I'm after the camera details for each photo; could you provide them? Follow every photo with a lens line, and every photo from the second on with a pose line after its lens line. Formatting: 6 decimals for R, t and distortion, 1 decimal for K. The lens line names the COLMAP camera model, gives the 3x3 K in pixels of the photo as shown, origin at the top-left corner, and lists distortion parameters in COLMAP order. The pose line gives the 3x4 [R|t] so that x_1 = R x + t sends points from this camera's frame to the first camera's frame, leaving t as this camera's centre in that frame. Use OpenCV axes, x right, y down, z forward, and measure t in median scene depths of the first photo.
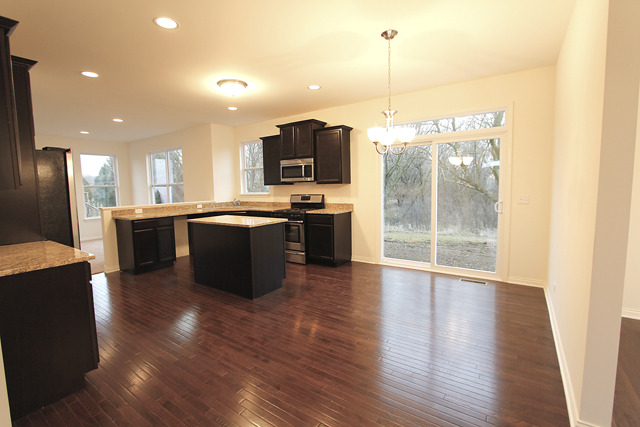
lens RADIAL K [[293.7, 0, 316.1], [0, 293.7, 211.5], [0, 0, 1]] dist [-0.016679, 0.001487]
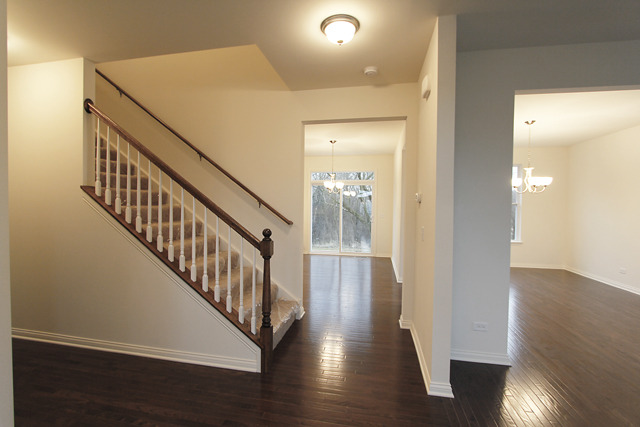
lens RADIAL K [[293.7, 0, 316.1], [0, 293.7, 211.5], [0, 0, 1]] dist [-0.016679, 0.001487]
pose [[0.918286, 0.022842, 0.395259, -0.398743], [0.003529, 0.997822, -0.065864, 0.048888], [-0.395903, 0.061877, 0.916205, -0.535165]]
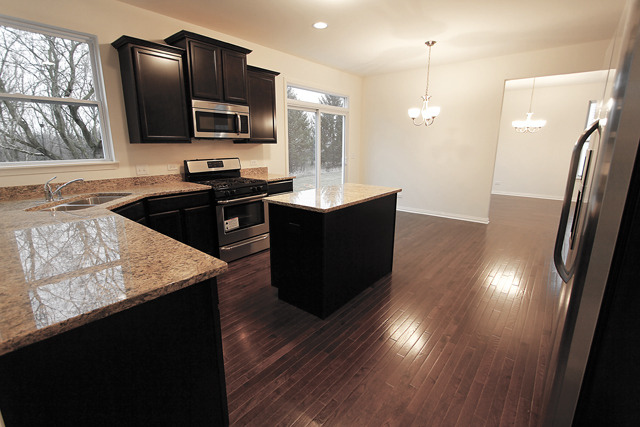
lens RADIAL K [[293.7, 0, 316.1], [0, 293.7, 211.5], [0, 0, 1]] dist [-0.016679, 0.001487]
pose [[0.085417, -0.203619, 0.975317, -0.733362], [0.084951, 0.976818, 0.196493, -0.055088], [-0.992717, 0.066070, 0.100735, 0.757256]]
